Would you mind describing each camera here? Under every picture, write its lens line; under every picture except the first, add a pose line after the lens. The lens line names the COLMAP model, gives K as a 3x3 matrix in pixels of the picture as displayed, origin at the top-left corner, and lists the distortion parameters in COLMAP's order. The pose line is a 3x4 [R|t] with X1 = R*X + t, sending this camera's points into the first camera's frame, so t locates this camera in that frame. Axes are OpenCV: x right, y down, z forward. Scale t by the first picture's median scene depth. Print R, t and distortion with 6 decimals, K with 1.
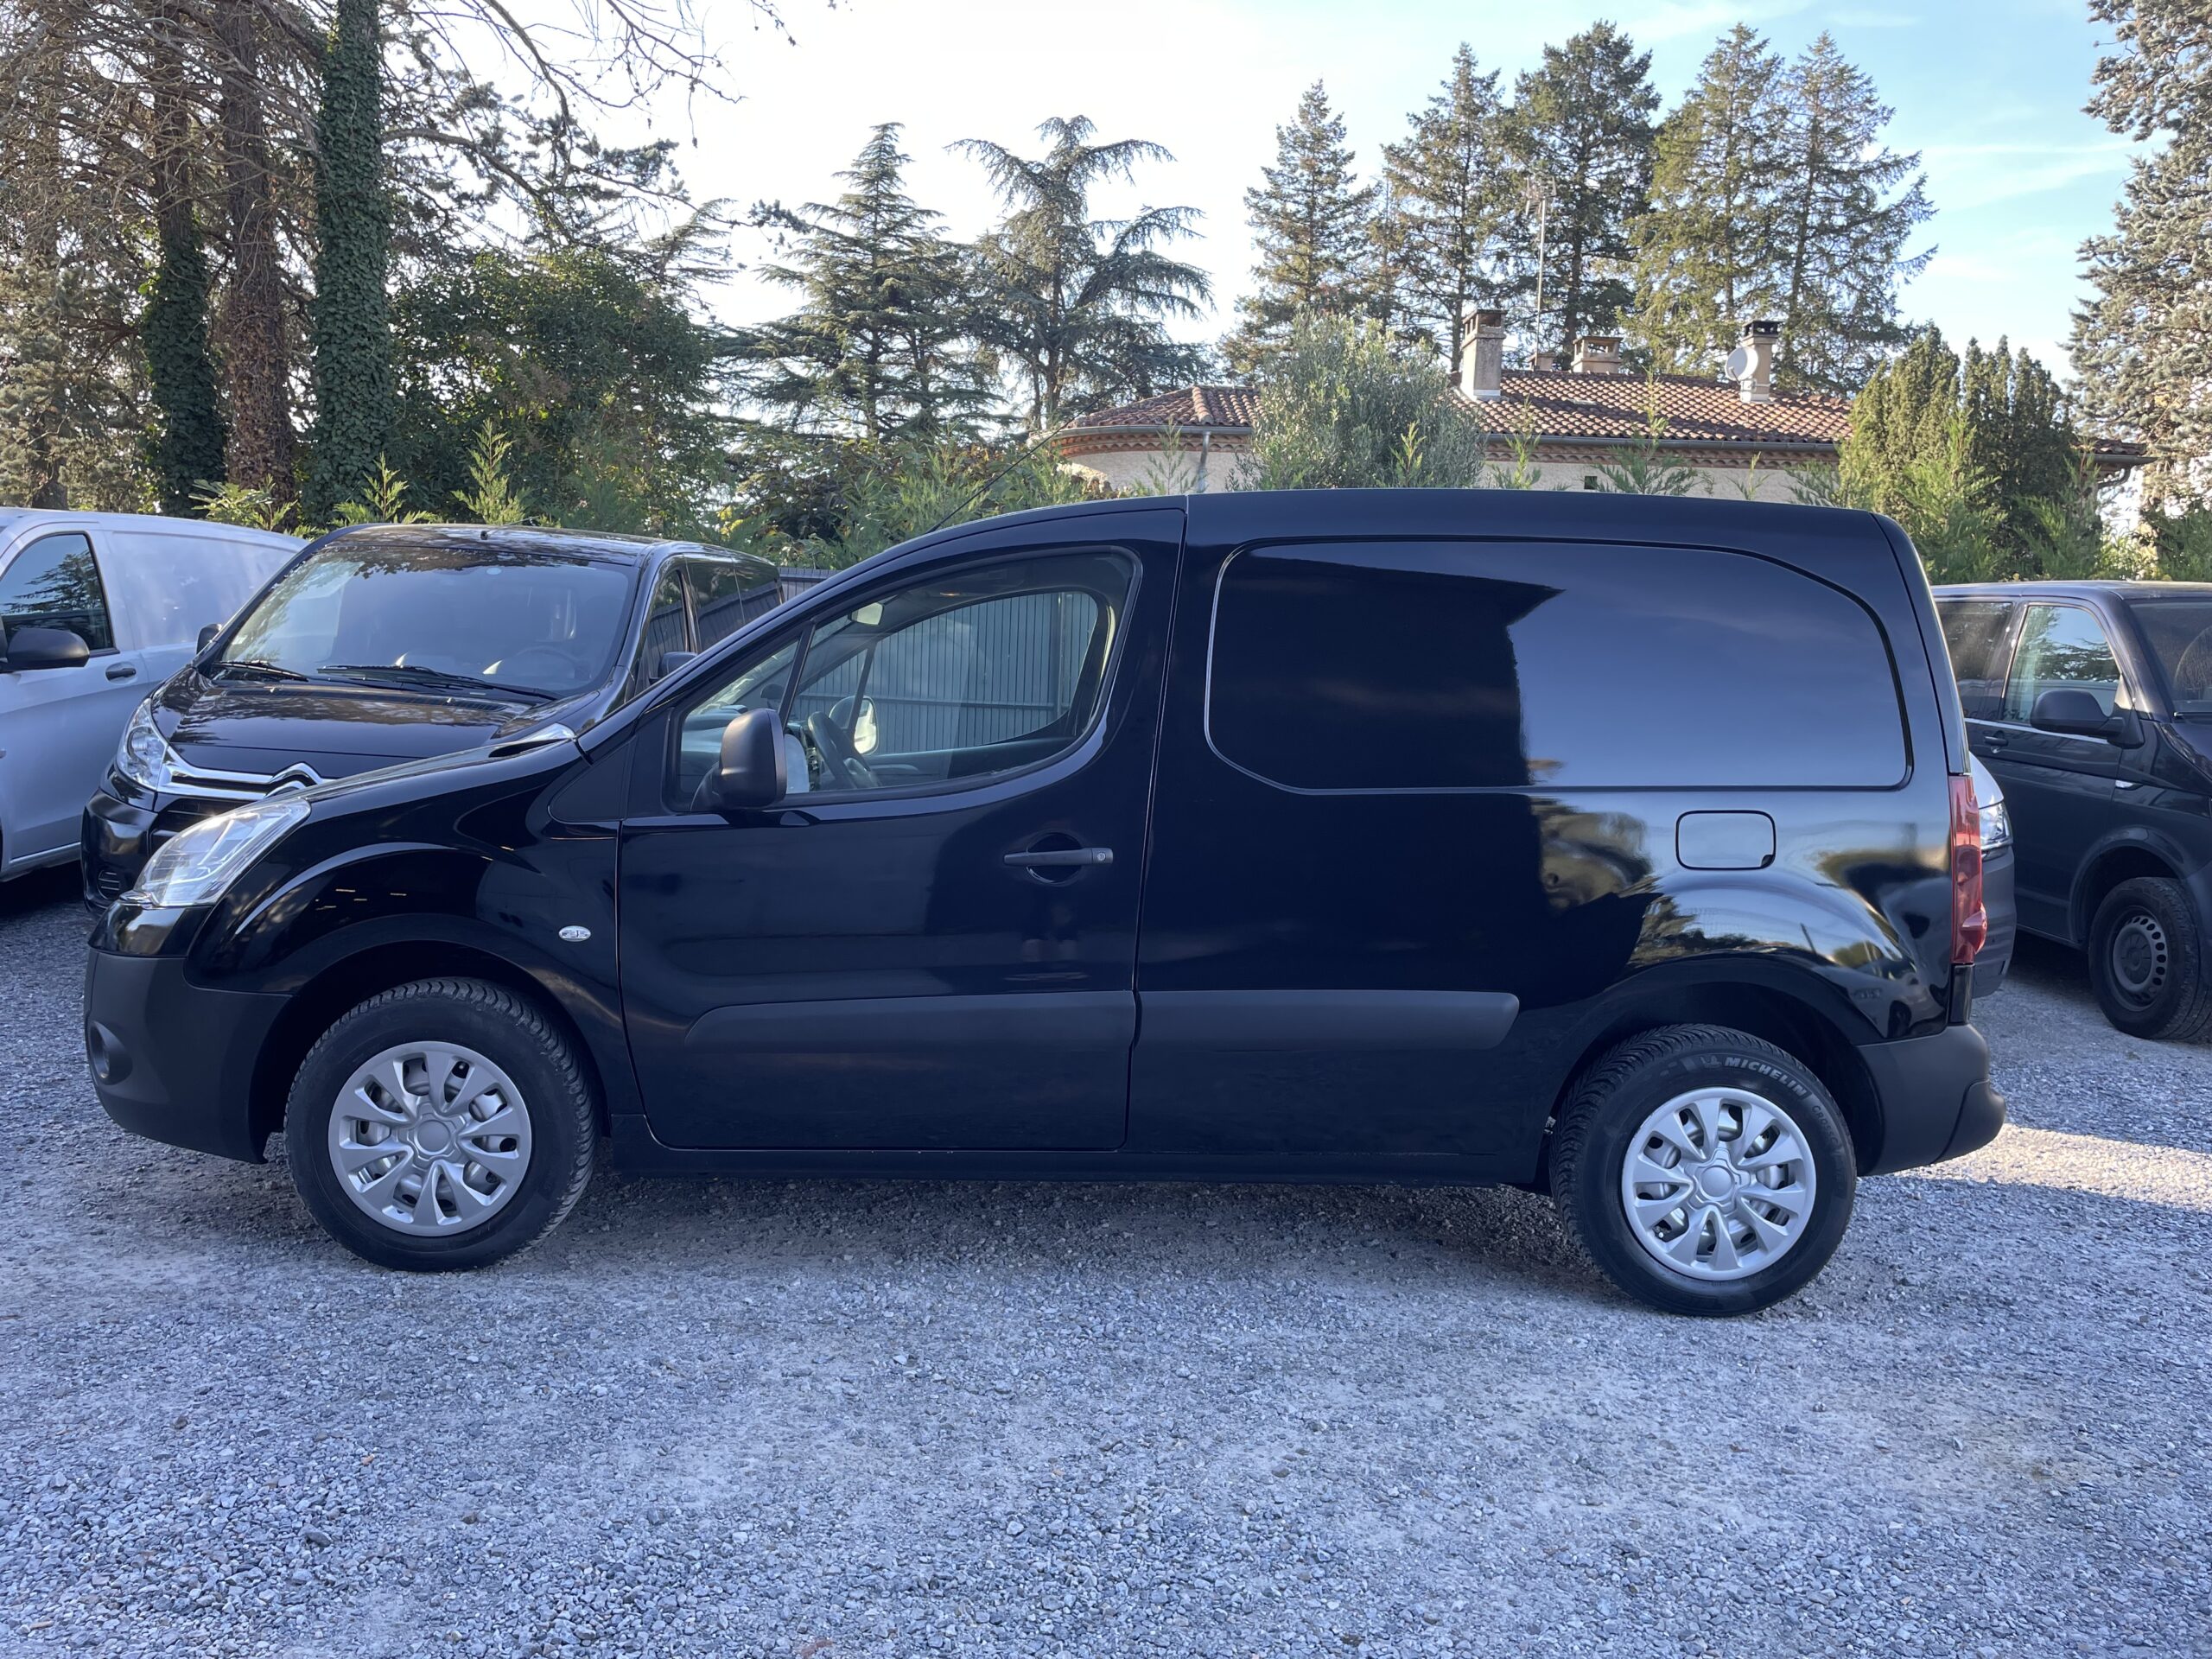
lens RADIAL K [[1673.6, 0, 1092.9], [0, 1673.6, 807.3], [0, 0, 1]] dist [0.079816, -0.107988]
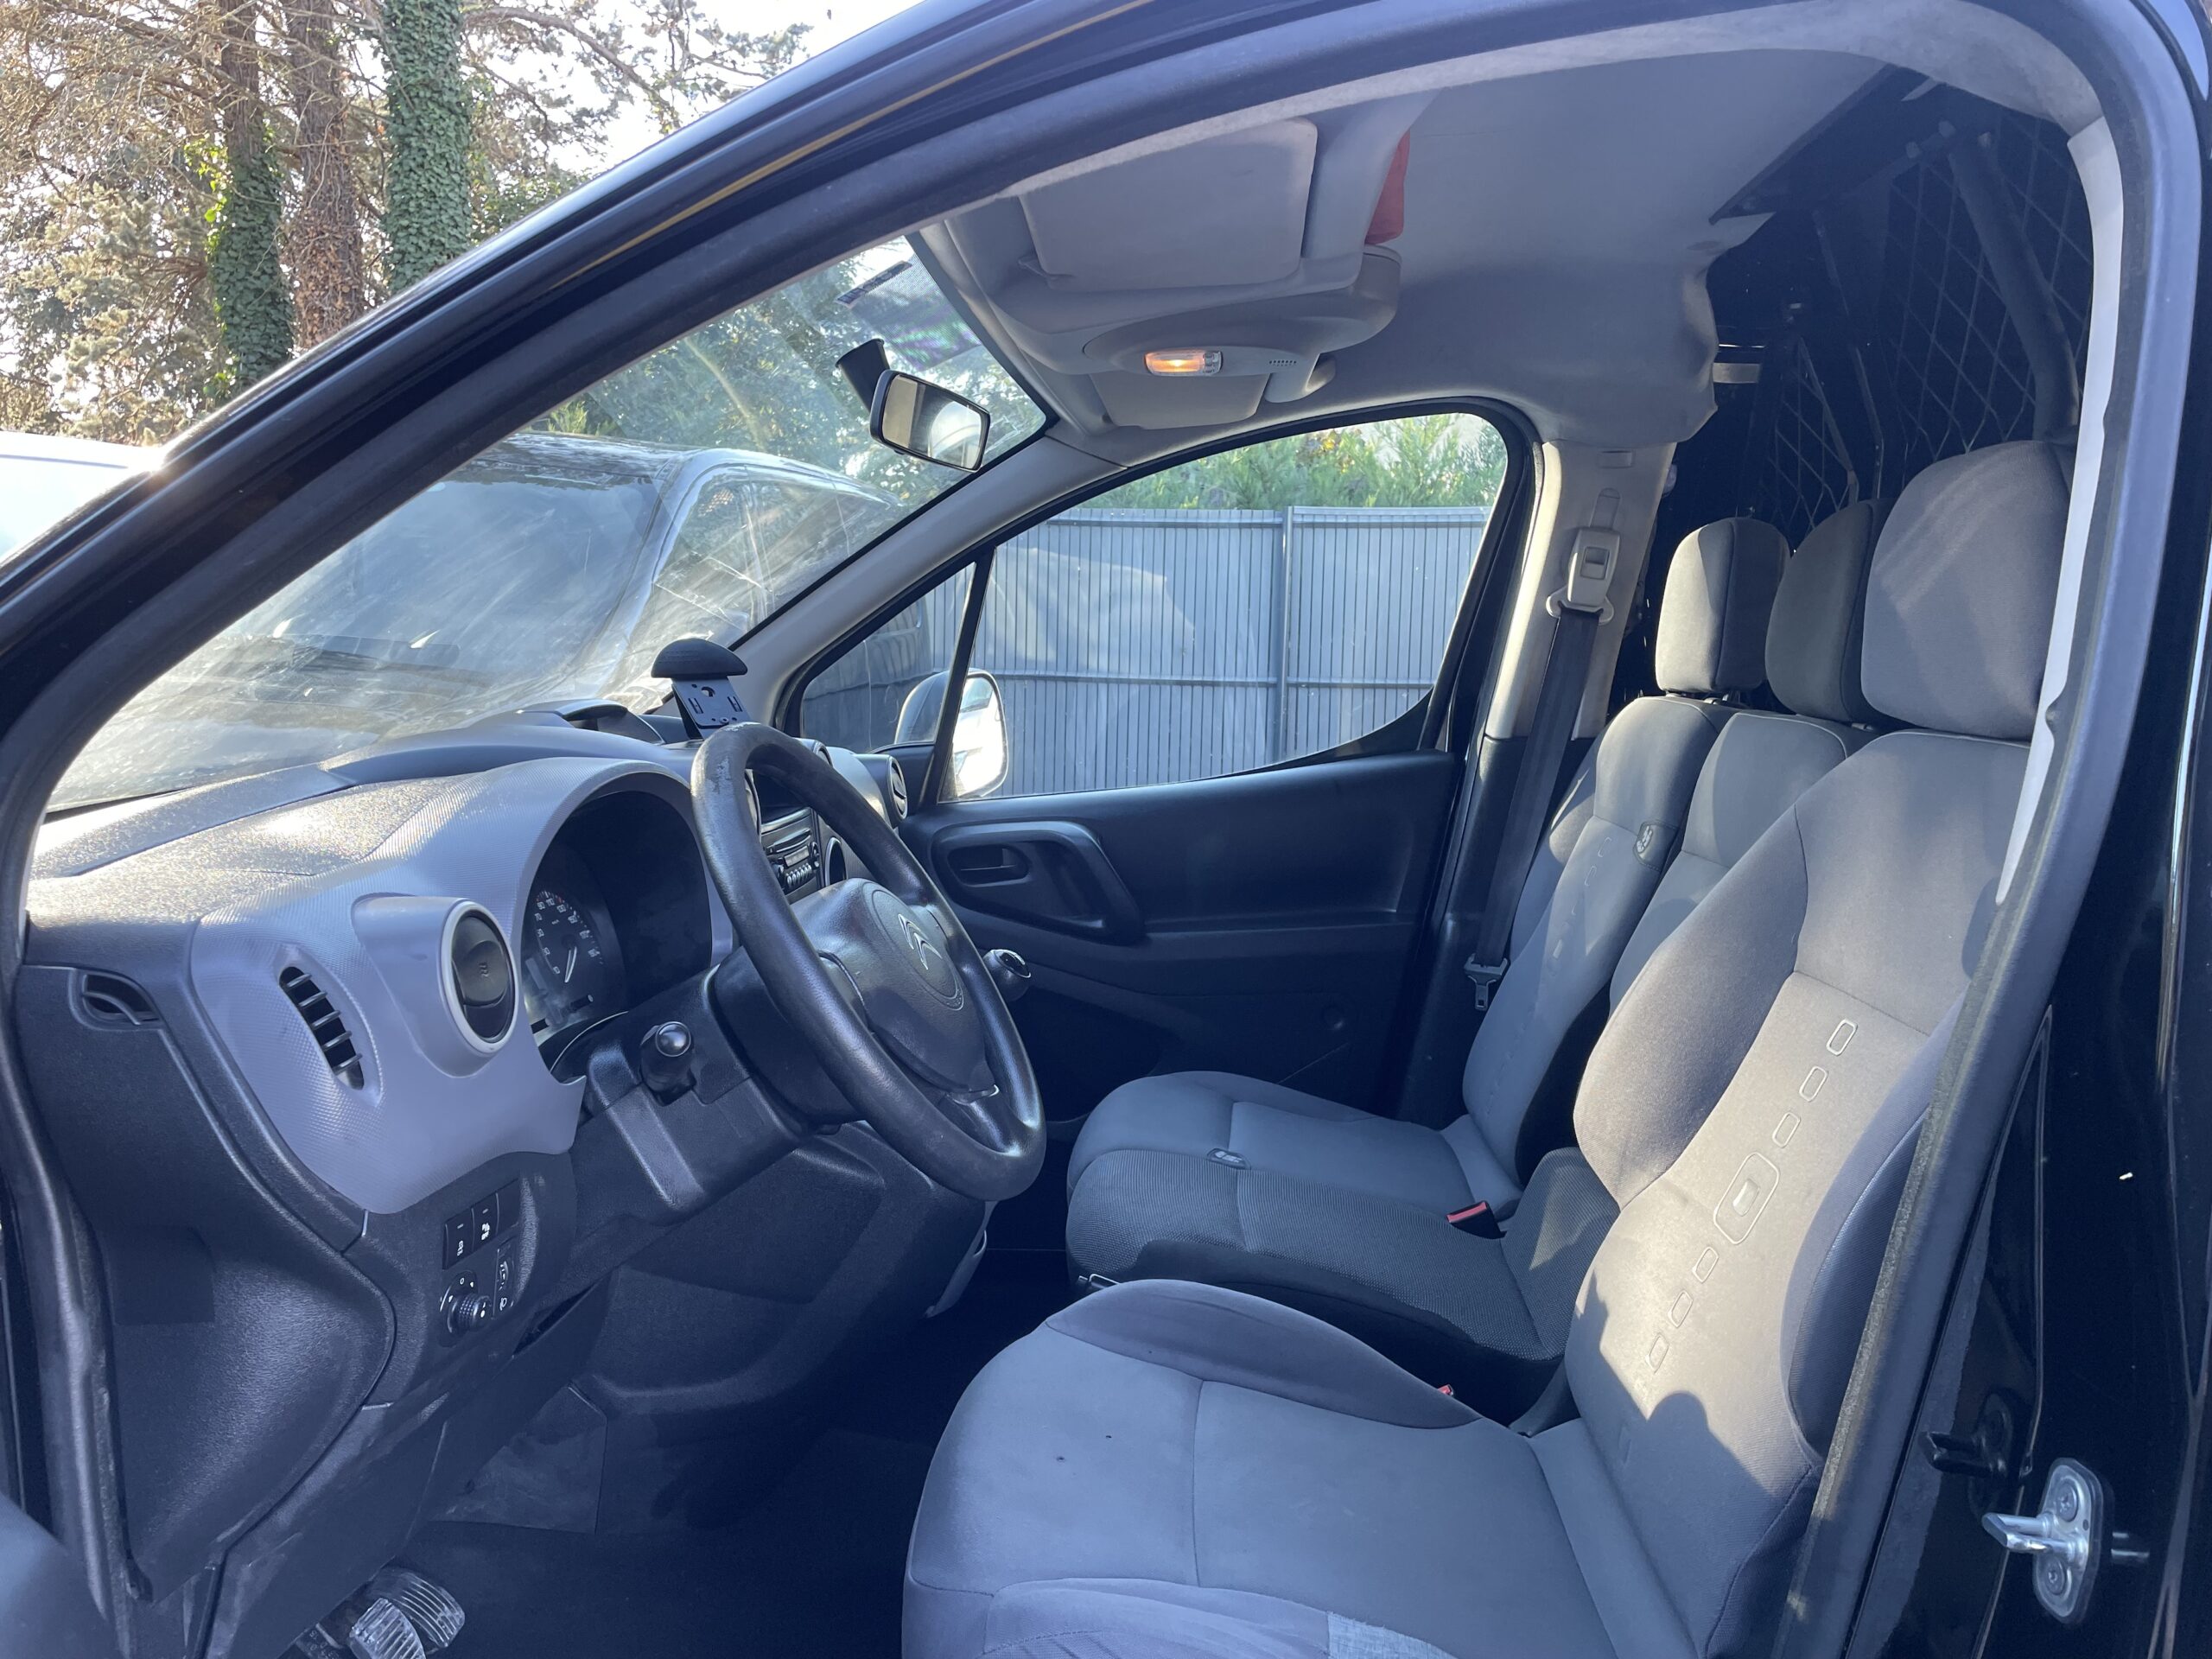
lens RADIAL K [[1673.6, 0, 1092.9], [0, 1673.6, 807.3], [0, 0, 1]] dist [0.079816, -0.107988]
pose [[0.994236, -0.005289, -0.107079, -0.016817], [0.006767, 0.999887, 0.013446, -0.010109], [0.106996, -0.014093, 0.994160, 0.167672]]
